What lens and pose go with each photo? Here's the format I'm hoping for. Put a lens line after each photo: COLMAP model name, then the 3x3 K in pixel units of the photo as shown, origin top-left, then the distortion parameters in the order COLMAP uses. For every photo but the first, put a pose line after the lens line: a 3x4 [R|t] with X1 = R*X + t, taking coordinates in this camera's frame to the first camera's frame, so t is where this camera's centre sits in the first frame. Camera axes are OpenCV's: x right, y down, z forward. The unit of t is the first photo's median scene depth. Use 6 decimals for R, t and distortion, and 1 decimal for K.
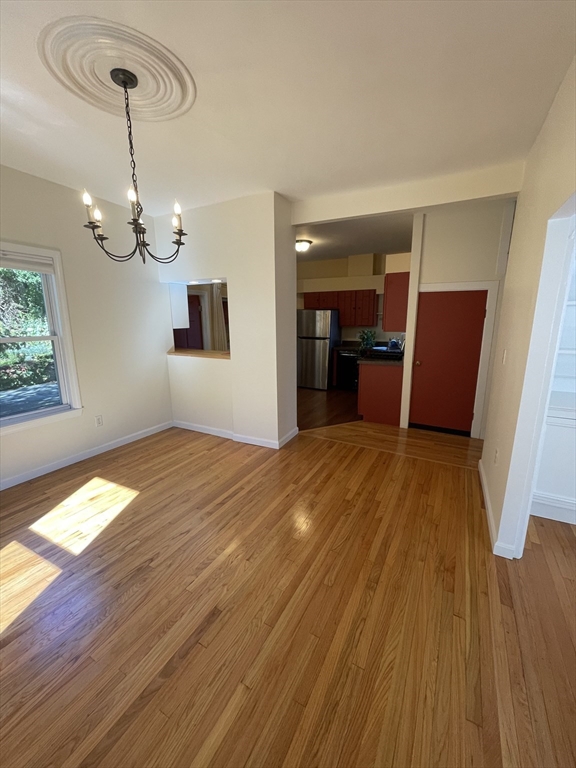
lens RADIAL K [[313.7, 0, 289.1], [0, 313.7, 381.4], [0, 0, 1]] dist [-0.001011, 0.000626]
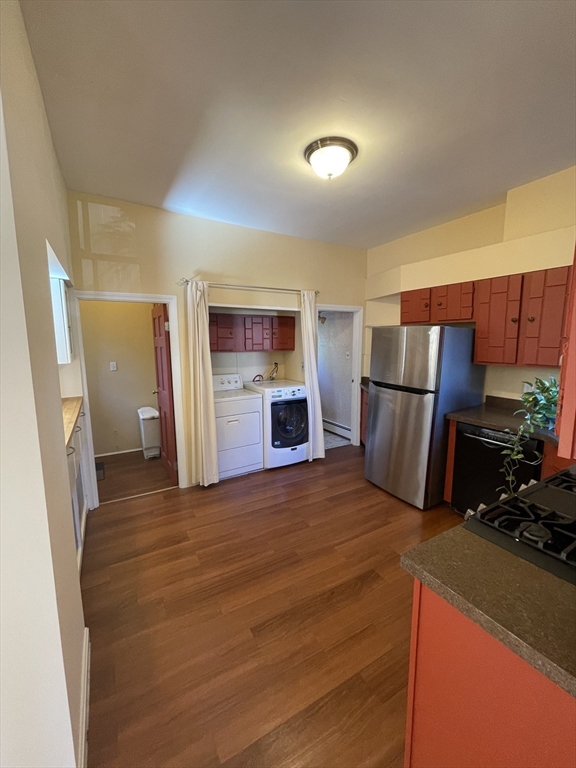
lens RADIAL K [[313.7, 0, 289.1], [0, 313.7, 381.4], [0, 0, 1]] dist [-0.001011, 0.000626]
pose [[0.849851, 0.078007, -0.521218, 0.182239], [-0.117103, 0.992212, -0.042442, -0.110918], [0.513848, 0.097106, 0.852368, 0.543544]]
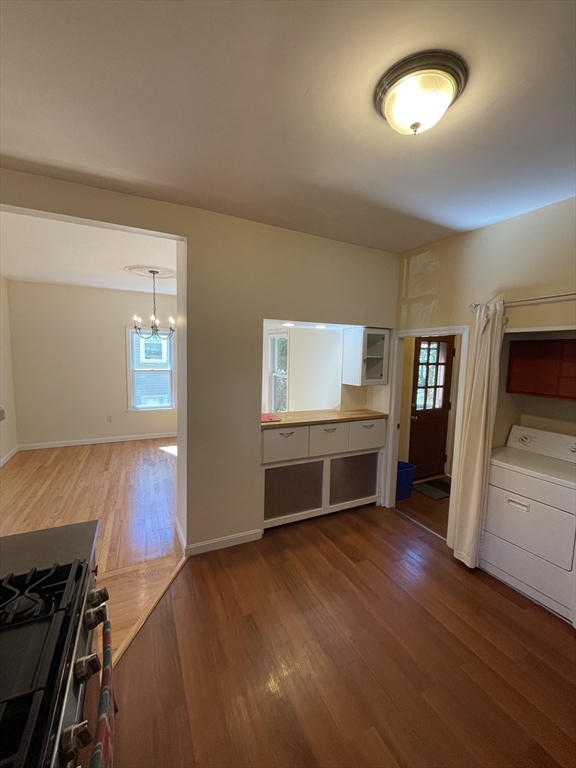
lens RADIAL K [[310.4, 0, 288.1], [0, 310.4, 386.6], [0, 0, 1]] dist [-0.008080, 0.000181]
pose [[-0.585586, 0.076731, -0.806970, 0.263269], [-0.191398, 0.954274, 0.229627, -0.236506], [0.787690, 0.288919, -0.544123, 0.997319]]
